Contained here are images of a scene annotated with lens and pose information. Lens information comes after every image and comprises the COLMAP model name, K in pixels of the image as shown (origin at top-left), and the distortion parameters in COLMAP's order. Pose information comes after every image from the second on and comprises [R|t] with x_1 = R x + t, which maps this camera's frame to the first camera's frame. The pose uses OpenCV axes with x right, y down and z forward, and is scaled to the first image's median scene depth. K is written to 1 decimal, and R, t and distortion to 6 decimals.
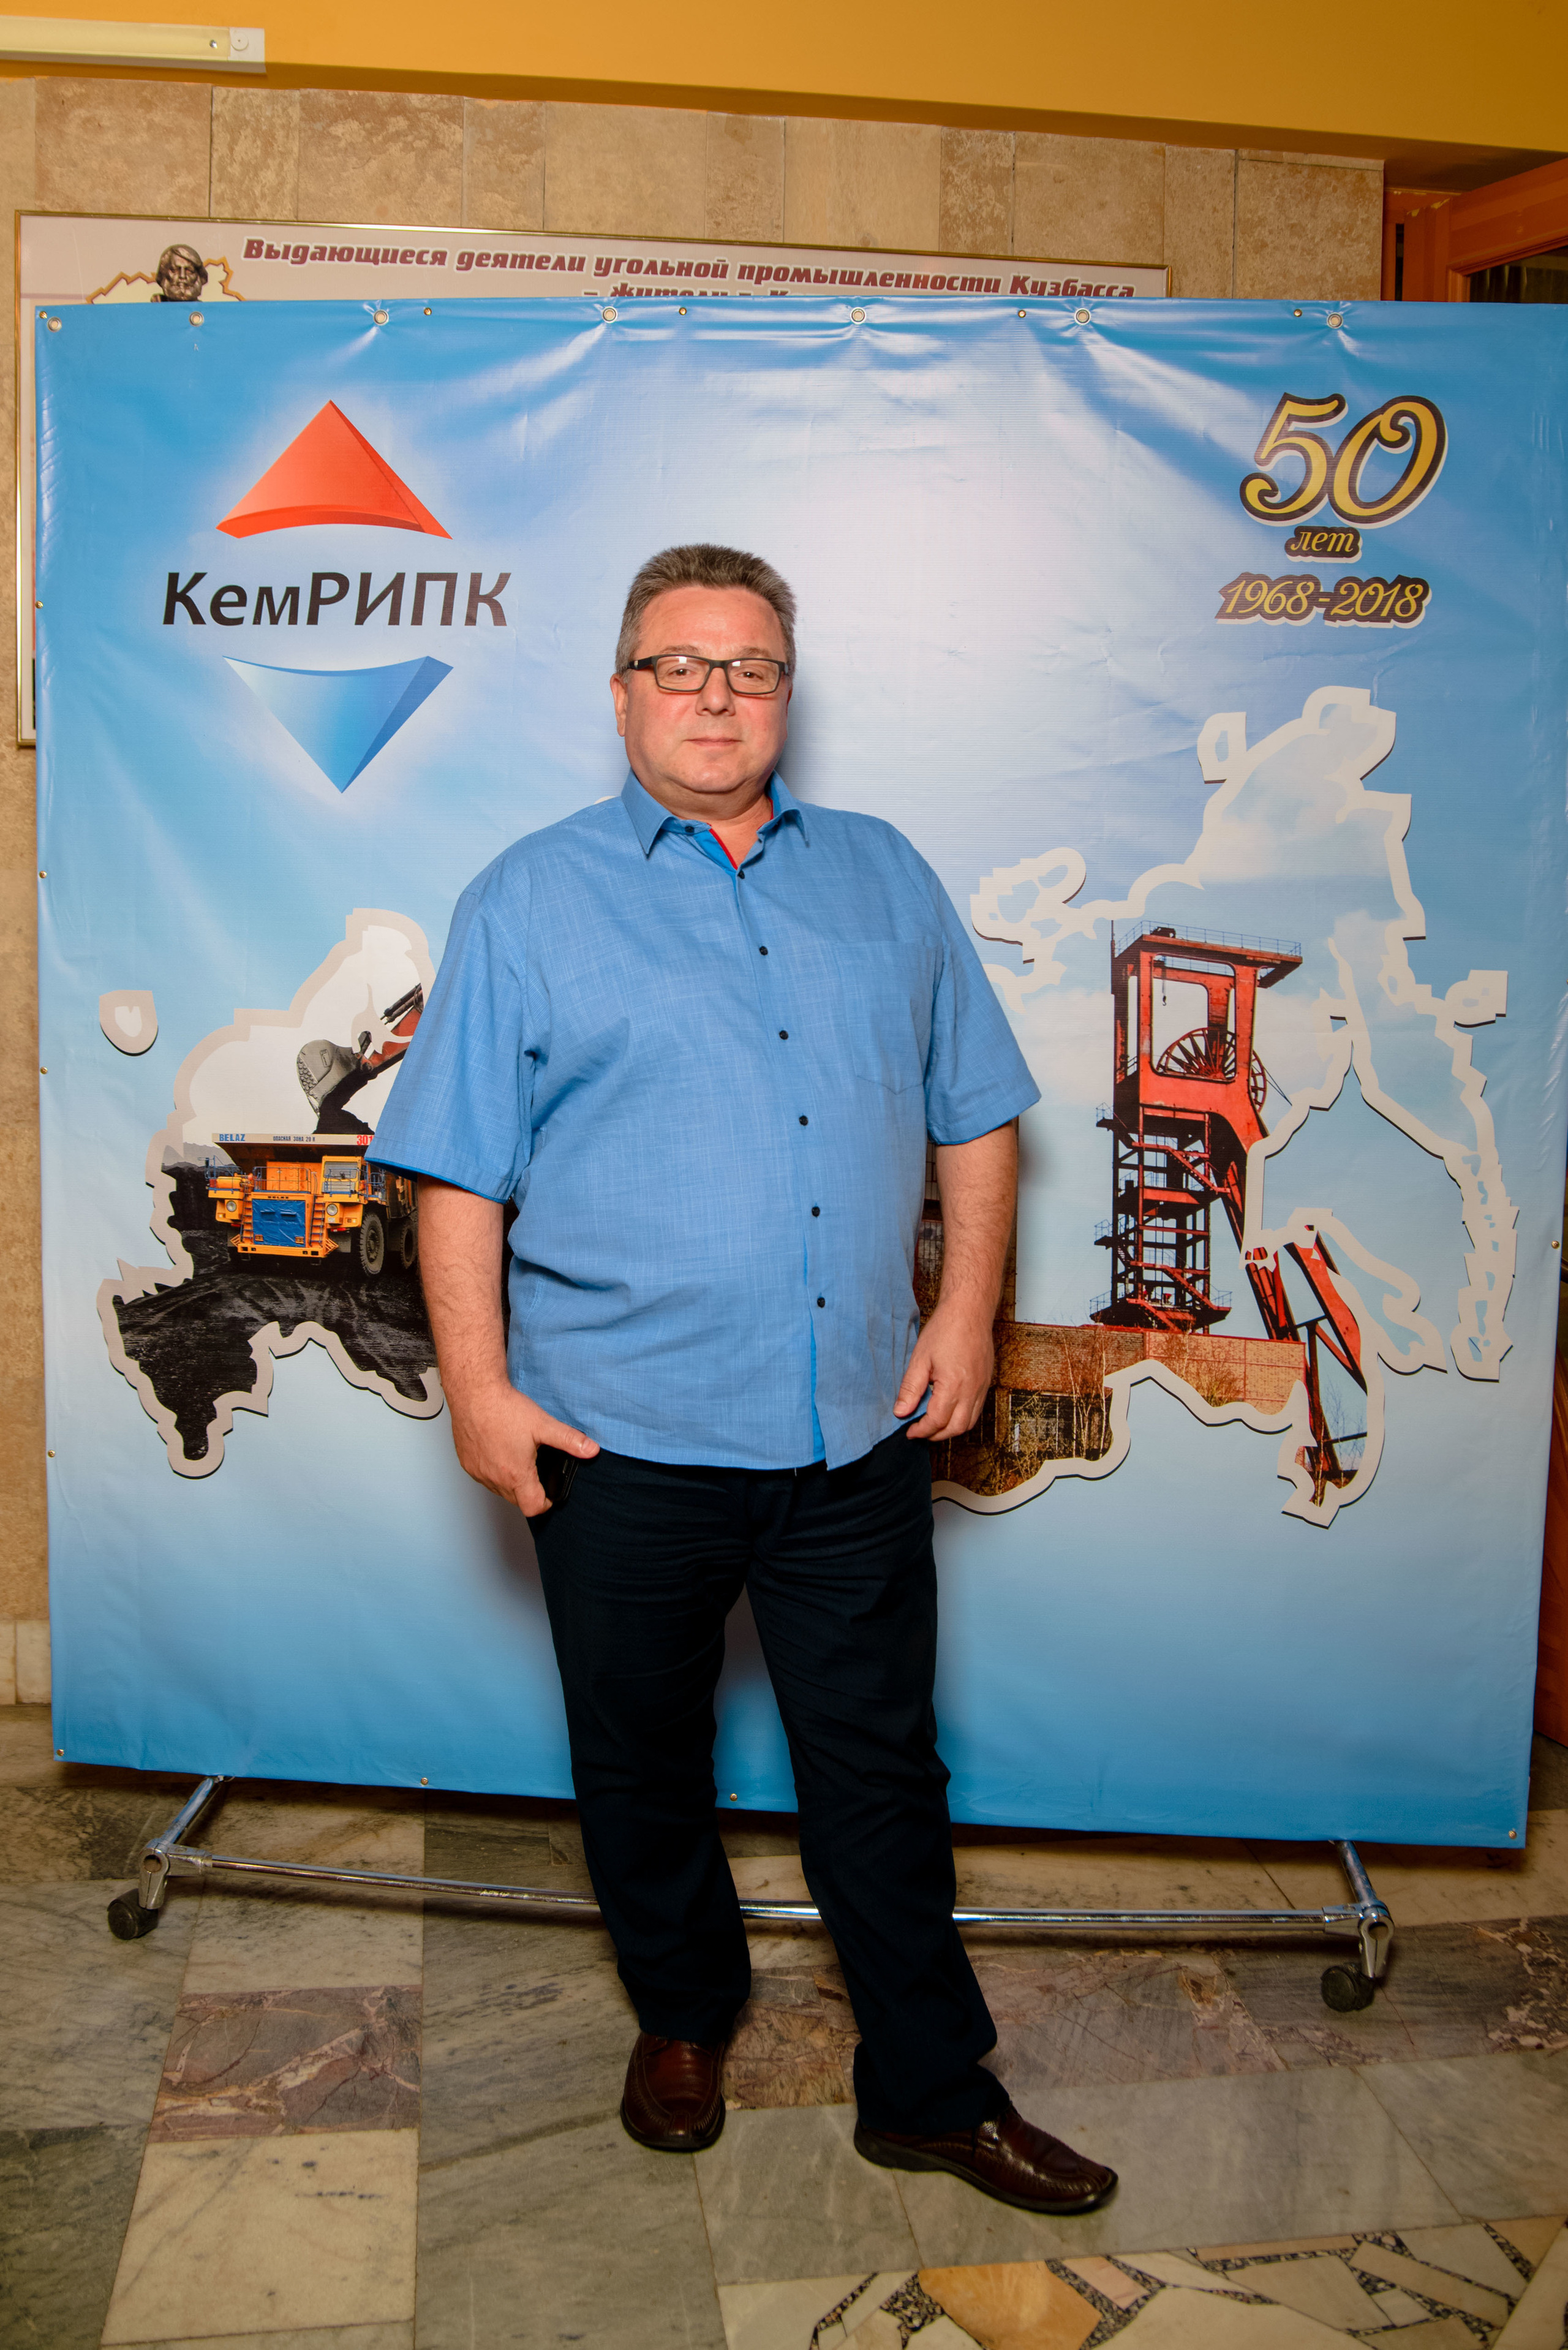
lens RADIAL K [[2159.7, 0, 778.4], [0, 2159.7, 1004.8], [0, 0, 1]] dist [-0.134224, 0.130296]
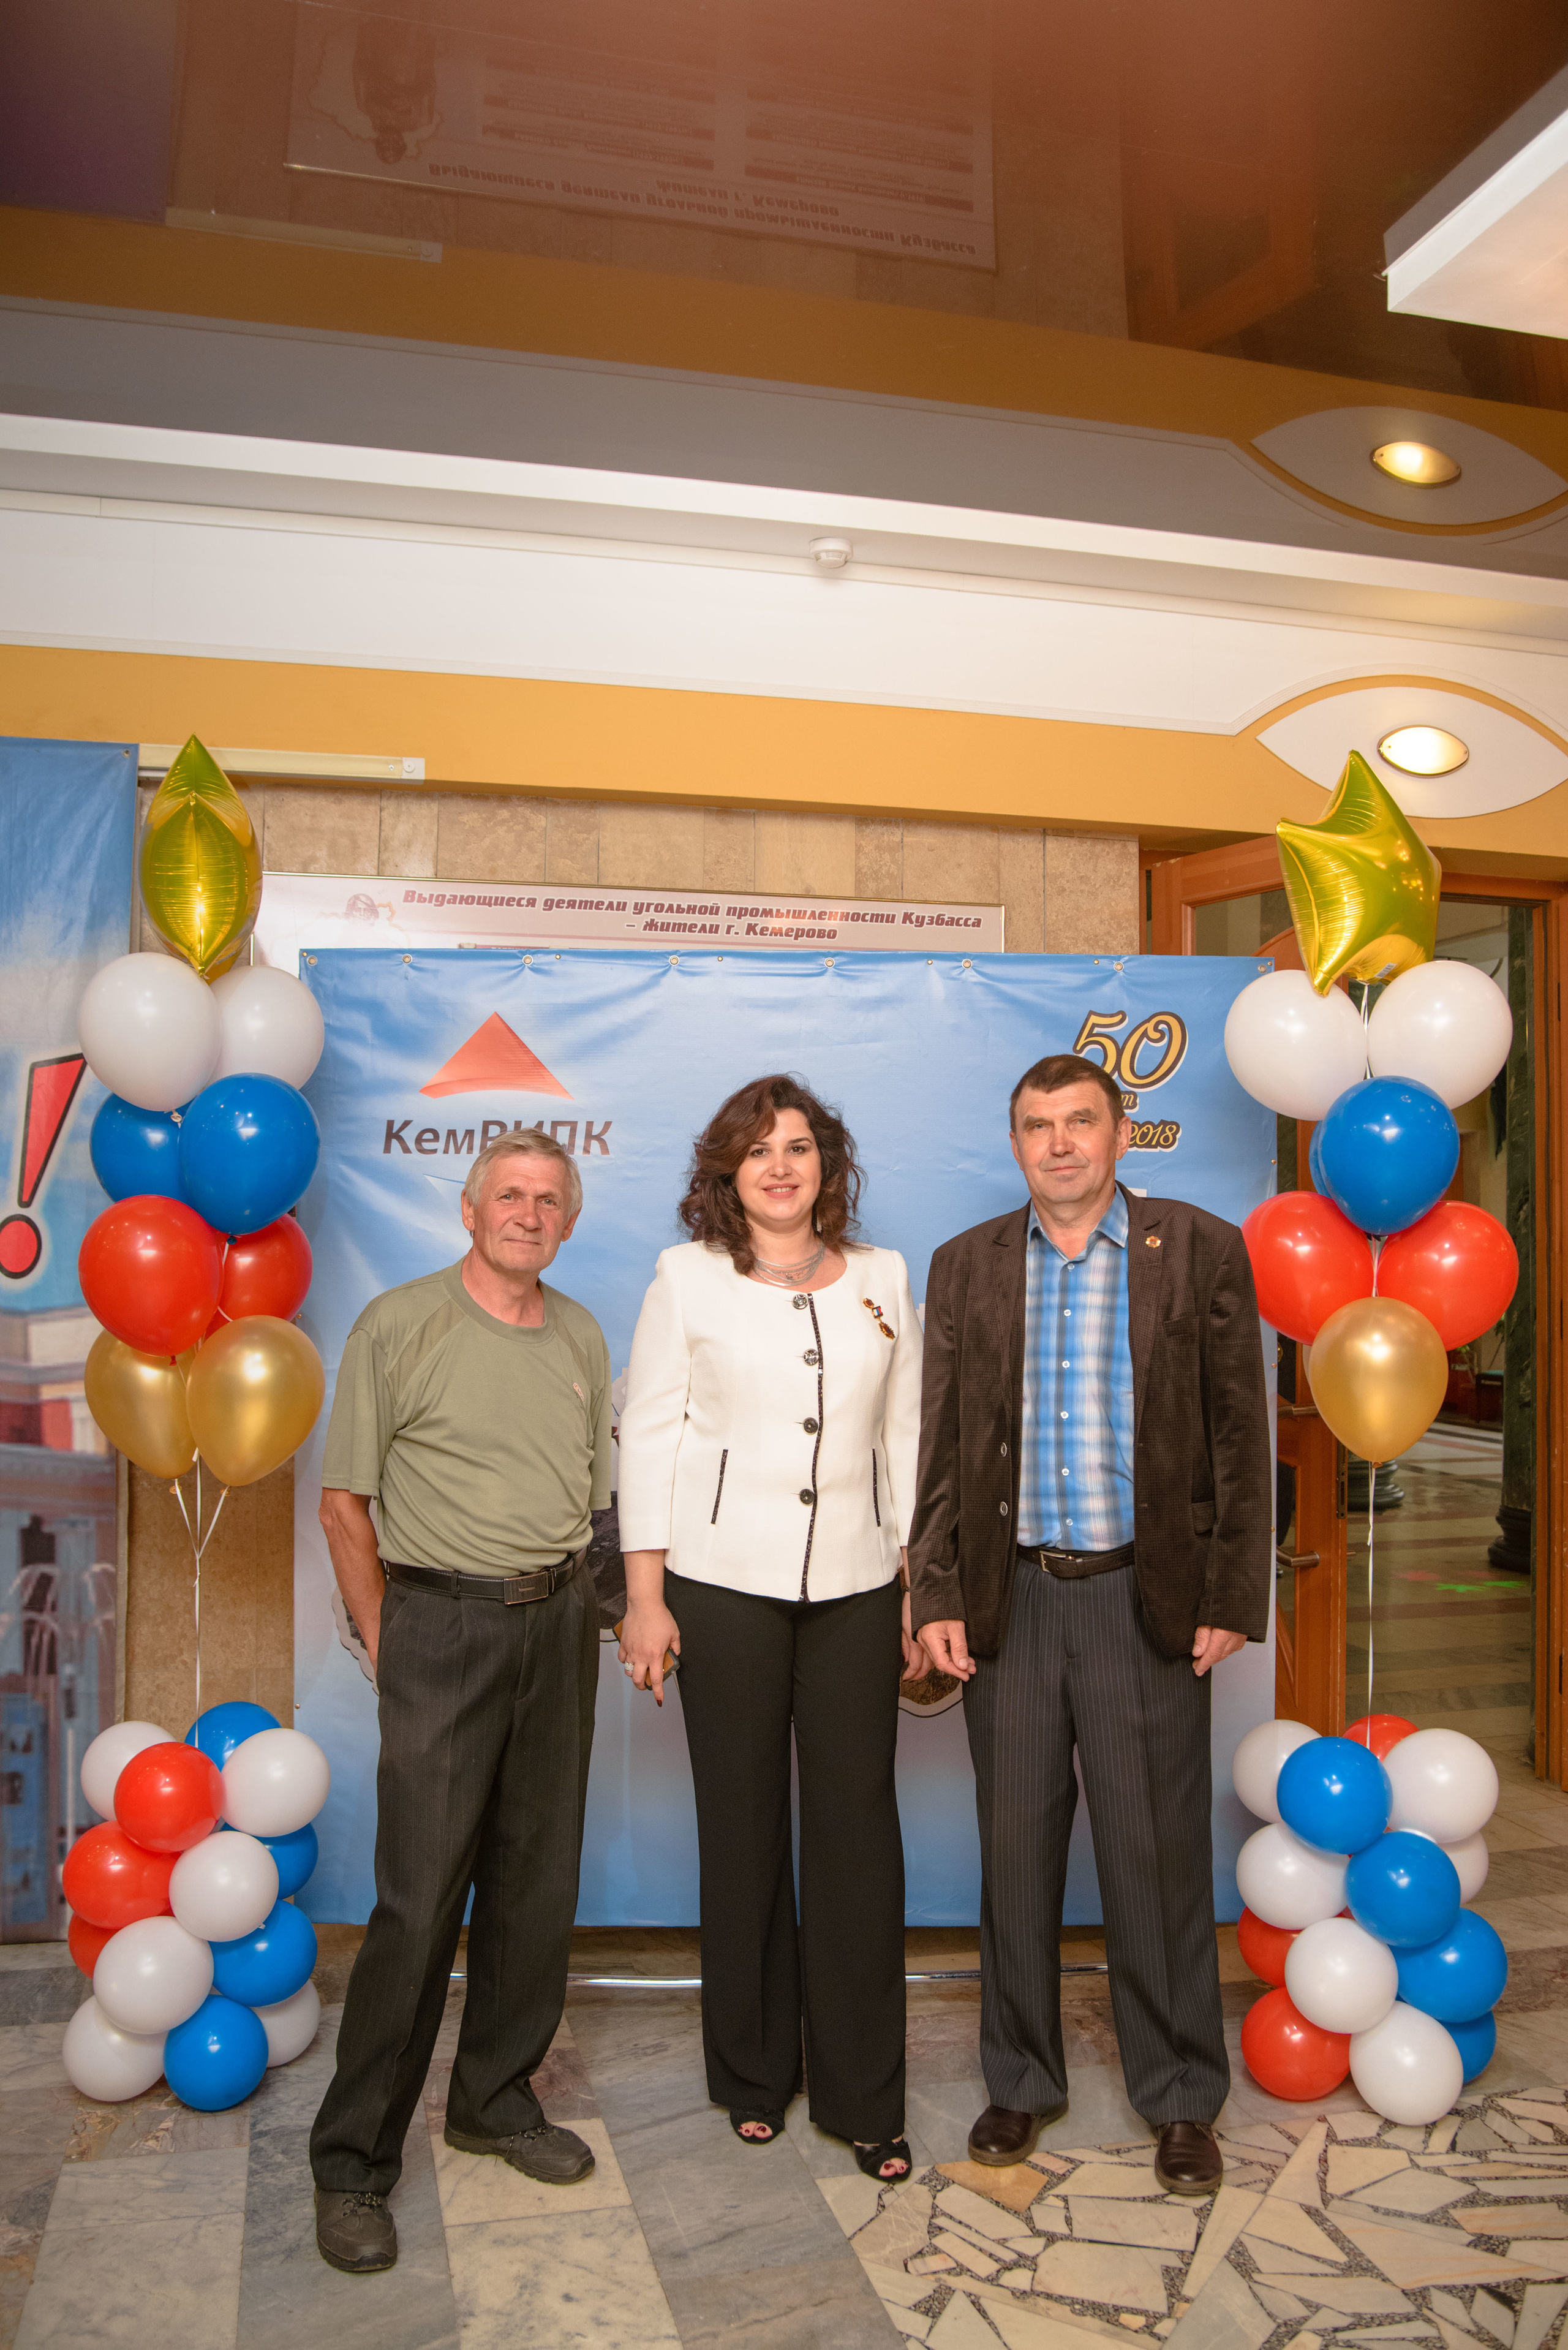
lens RADIAL K [[1907.0, 0, 791.3], [0, 1907.0, 1161.7], [0, 0, 1]] dist [-0.131372, 0.142536]
pose [[0.993298, -0.009719, 0.115169, -0.155240], [0.023296, 0.992843, -0.117135, -0.004746], [-0.113206, 0.119033, 0.986415, -0.393961]]
